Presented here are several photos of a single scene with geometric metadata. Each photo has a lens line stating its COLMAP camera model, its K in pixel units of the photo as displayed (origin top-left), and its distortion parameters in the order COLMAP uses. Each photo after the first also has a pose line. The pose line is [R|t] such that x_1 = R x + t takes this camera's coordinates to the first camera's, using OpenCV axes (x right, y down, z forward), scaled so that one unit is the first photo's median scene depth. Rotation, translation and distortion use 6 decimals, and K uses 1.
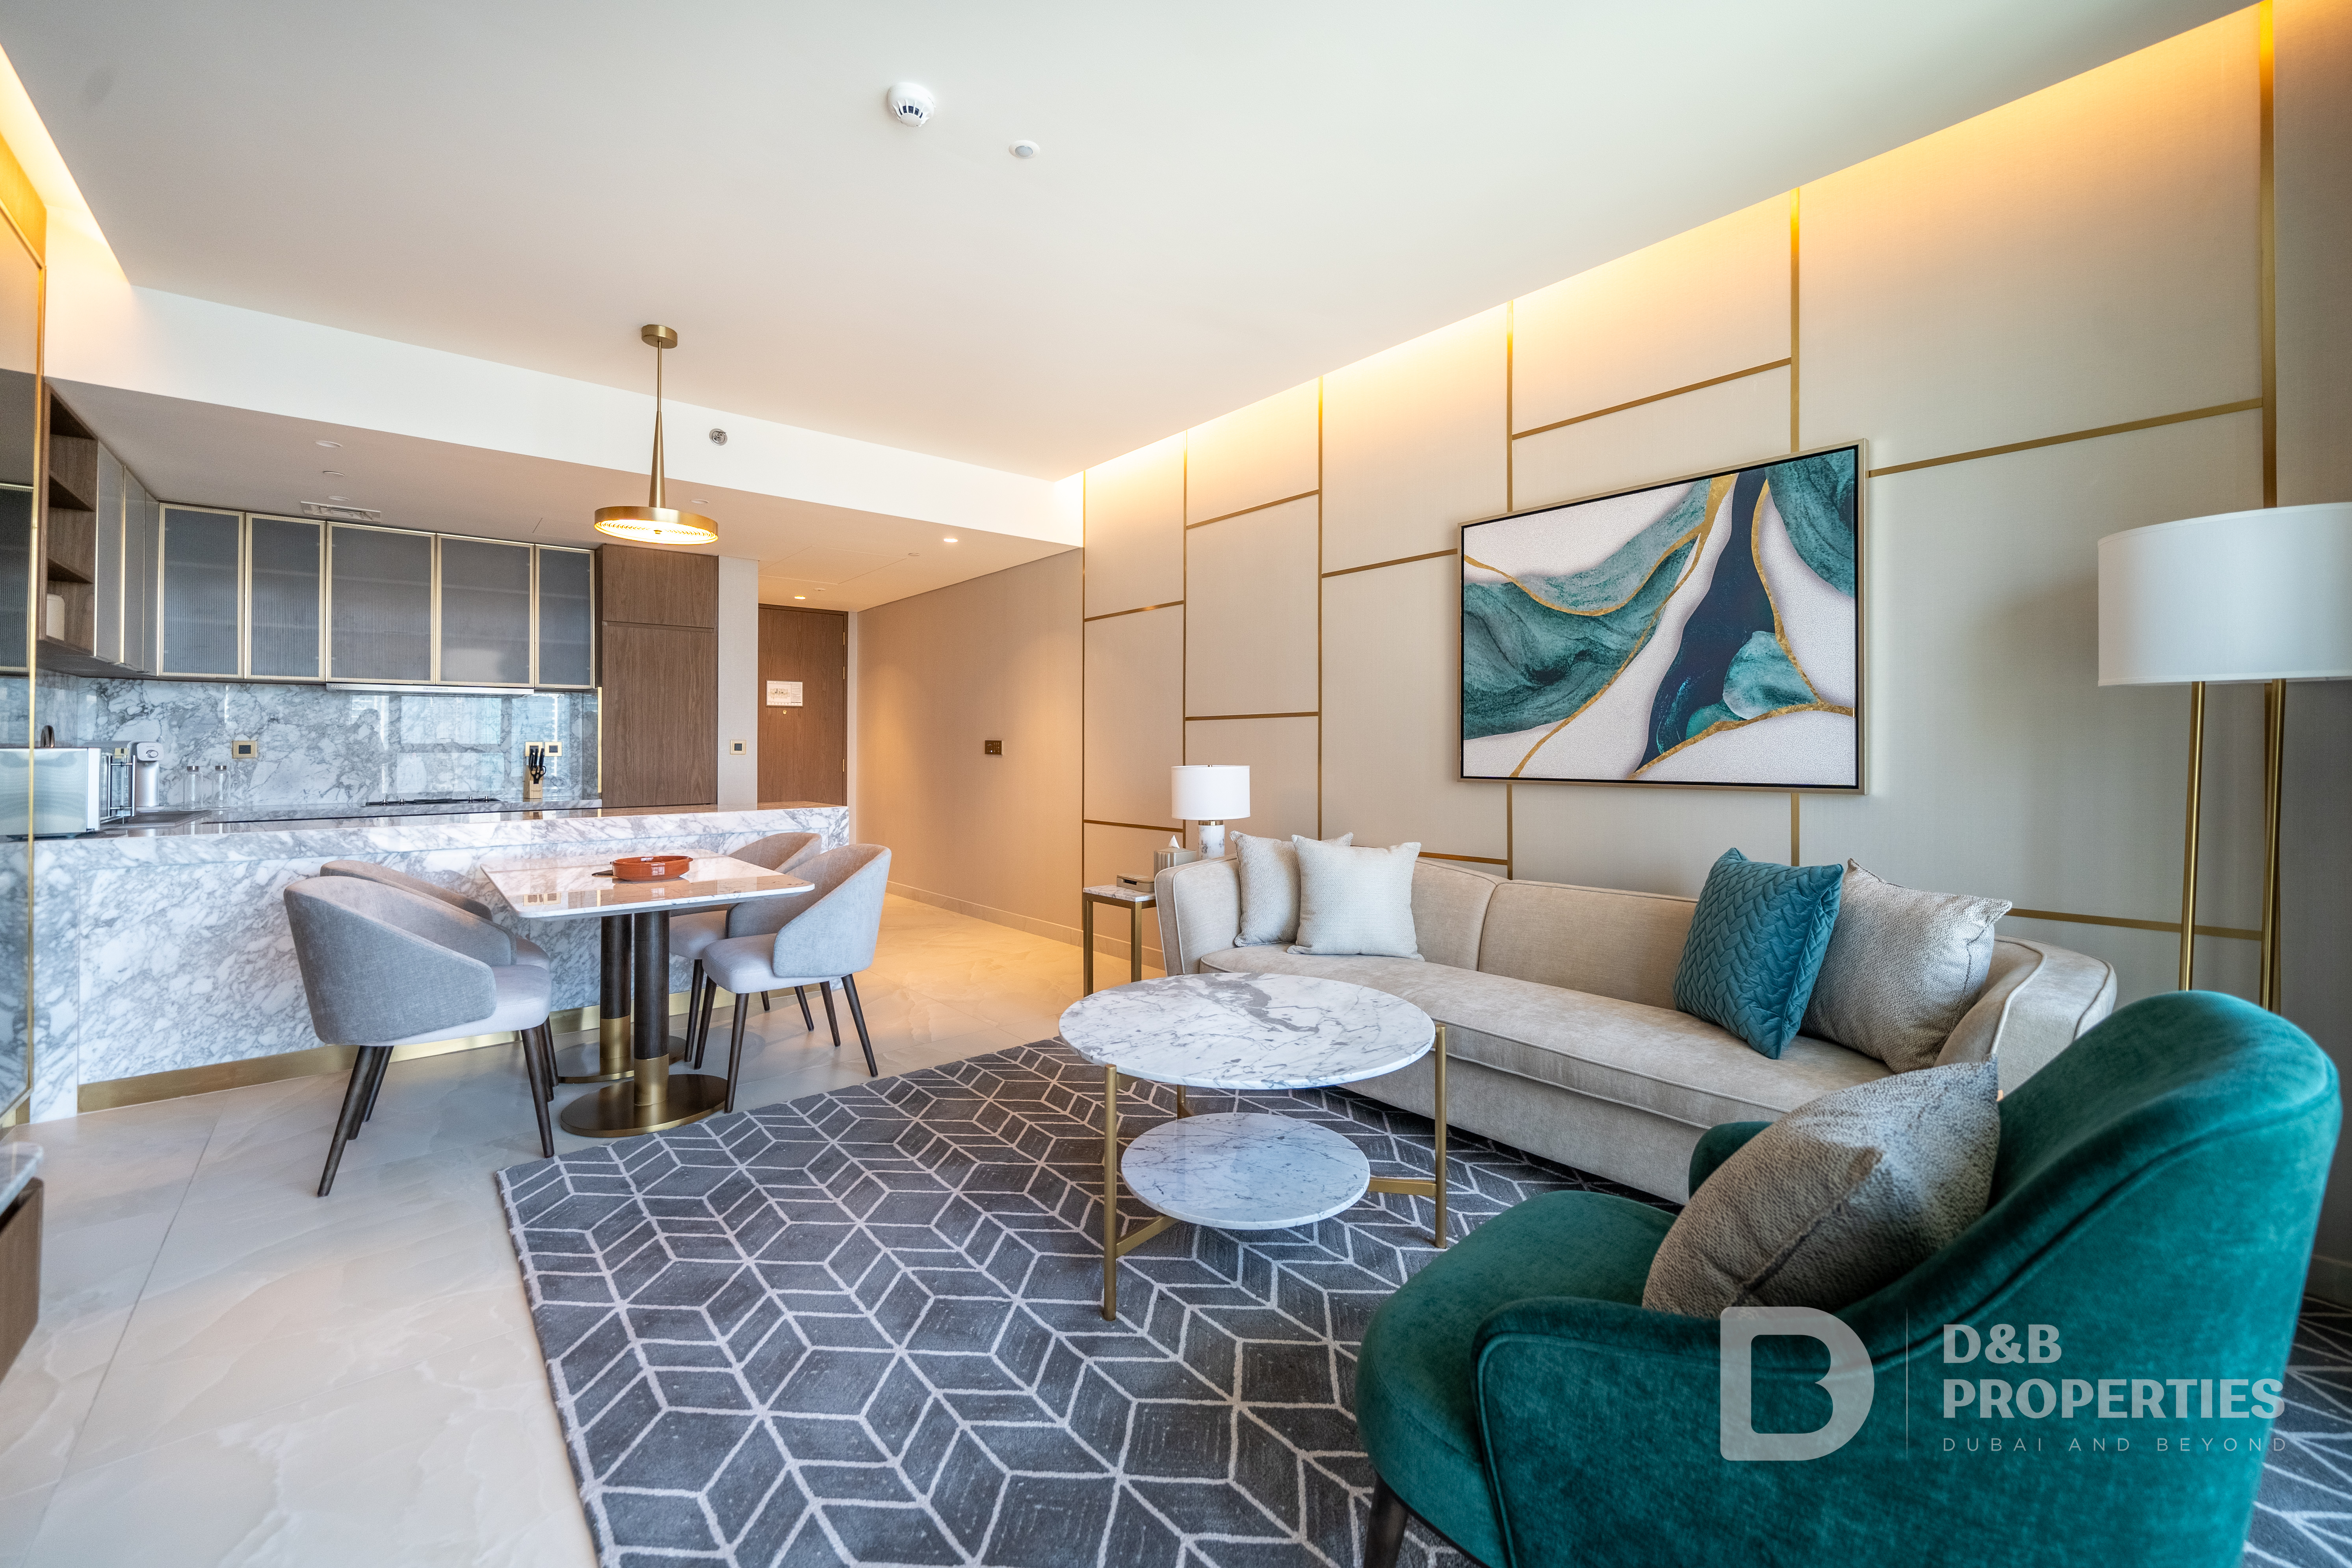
lens RADIAL K [[940.9, 0, 1190.3], [0, 940.9, 756.9], [0, 0, 1]] dist [-0.002815, -0.000106]
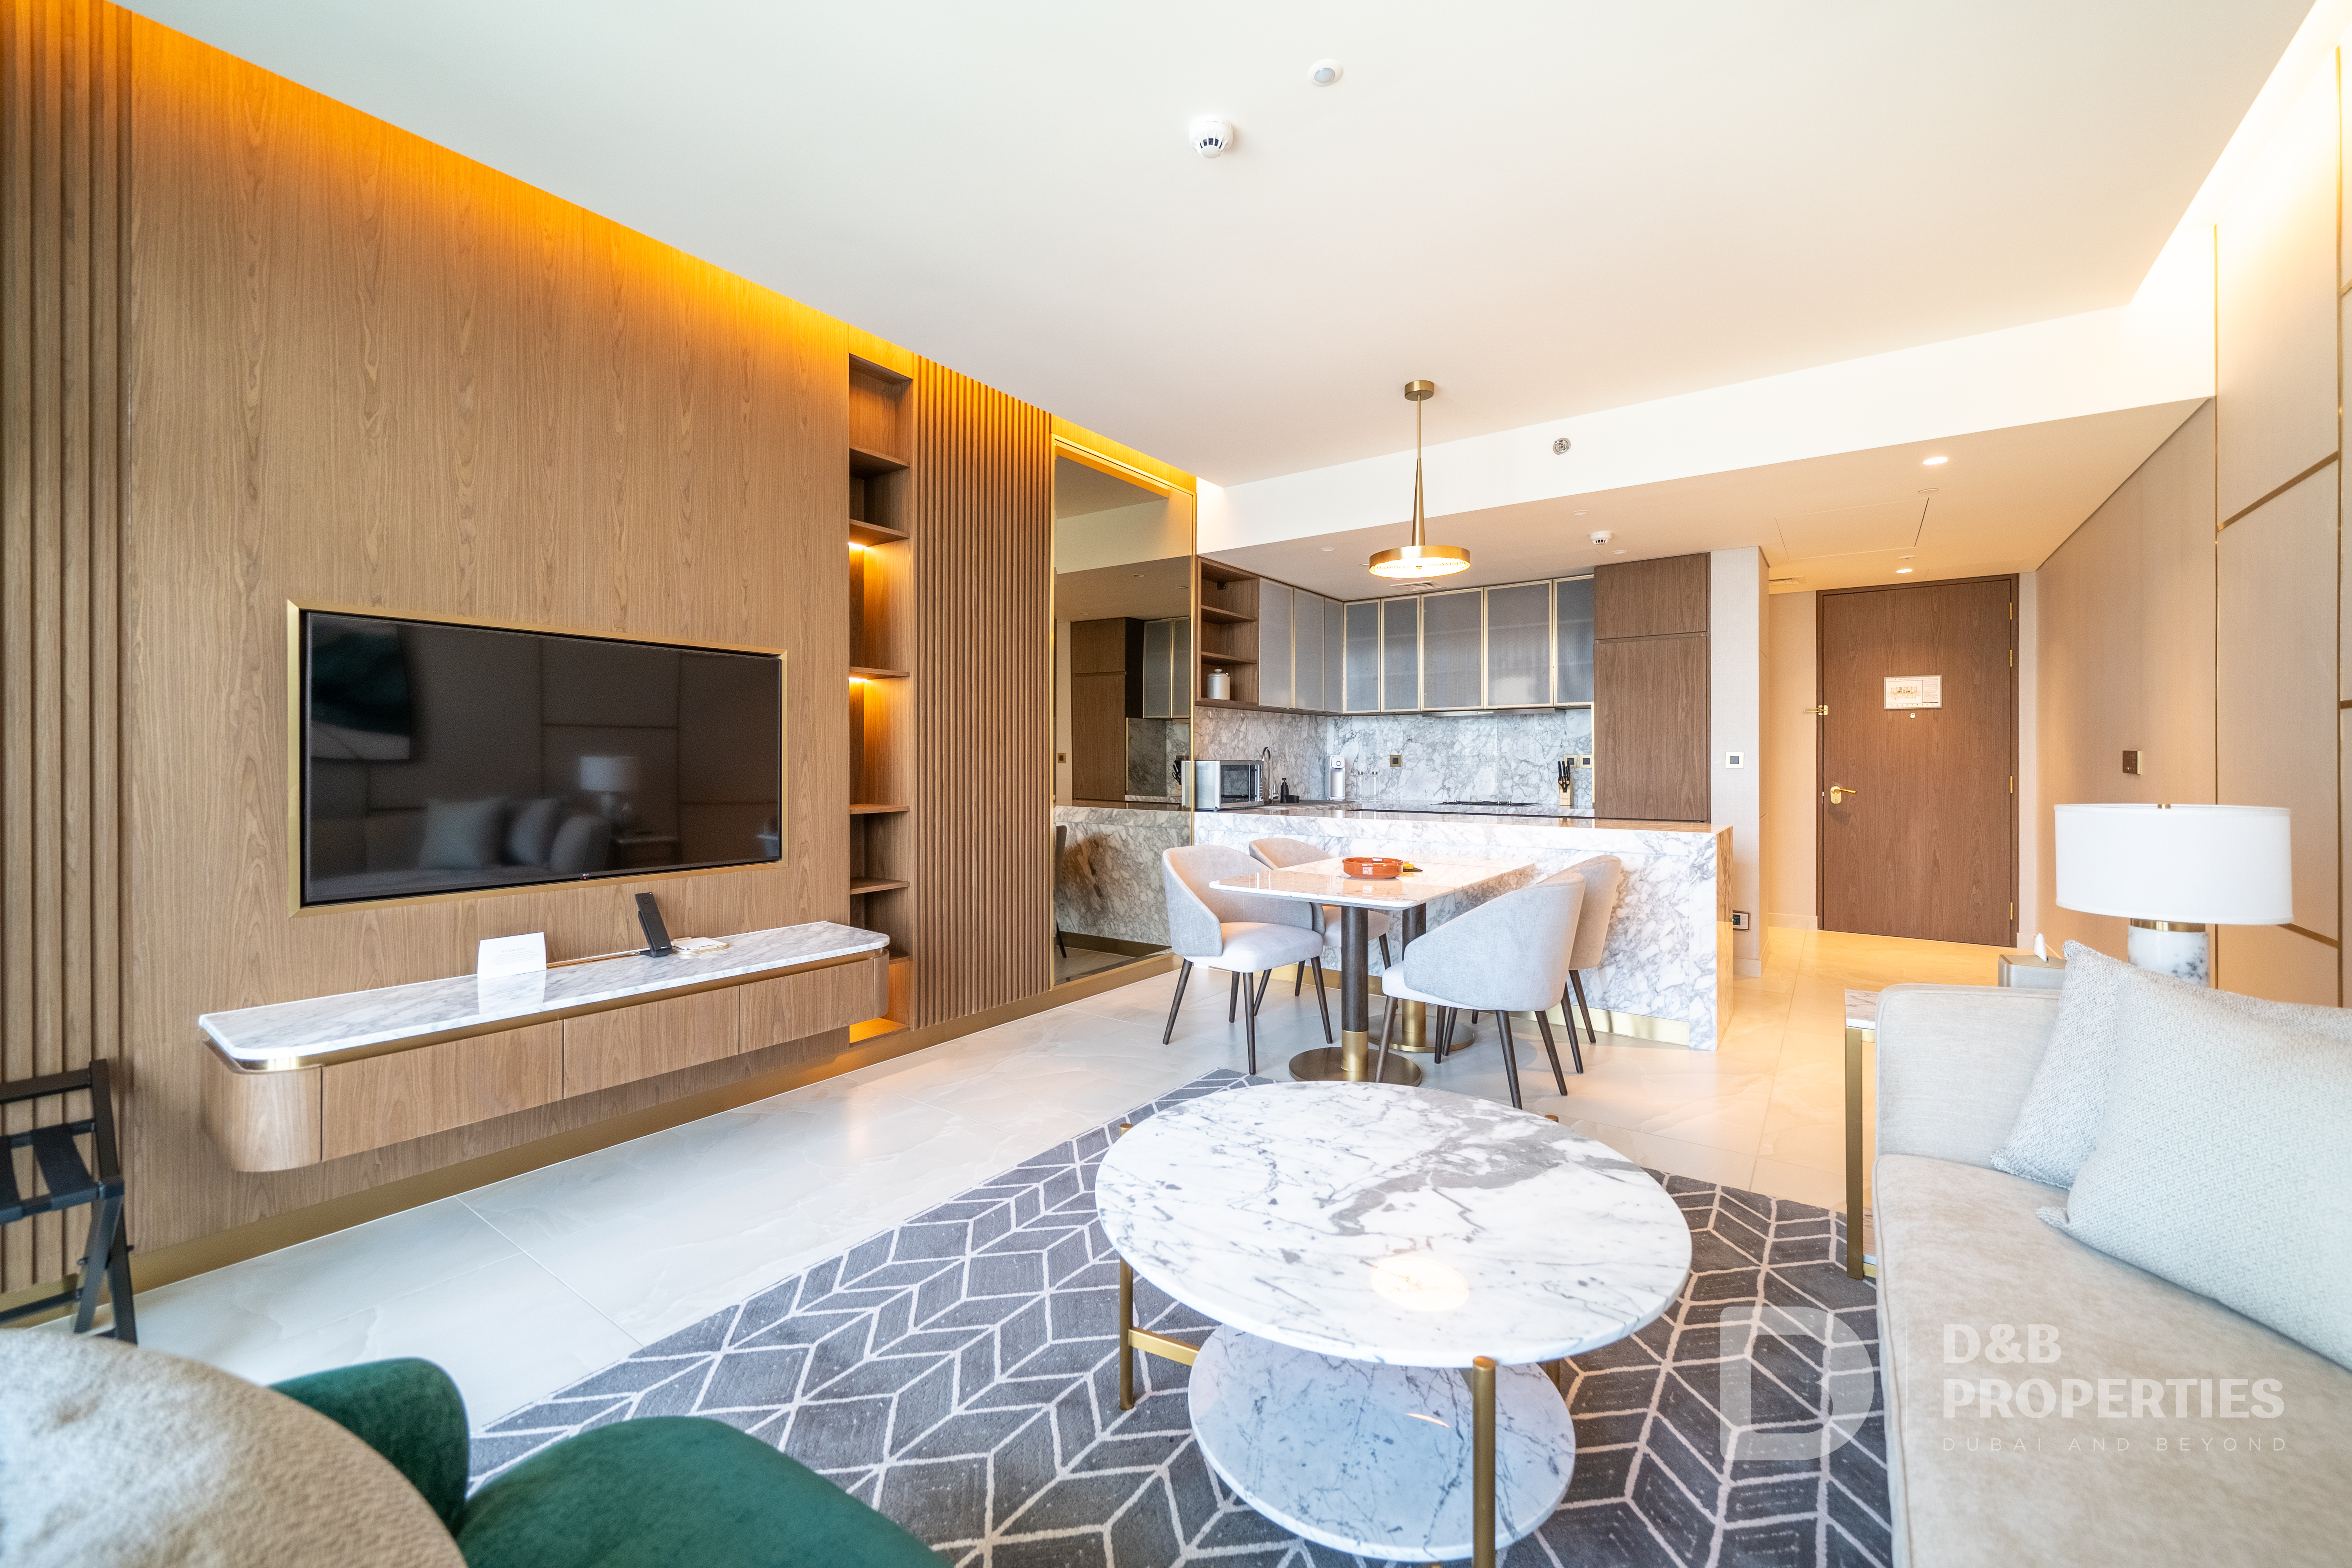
lens RADIAL K [[934.1, 0, 1180.1], [0, 934.1, 767.5], [0, 0, 1]] dist [0.000999, 0.000118]
pose [[0.222346, 0.012388, -0.974889, 0.371903], [-0.009802, 0.999897, 0.010470, -0.010457], [0.974919, 0.007228, 0.222445, 0.400181]]
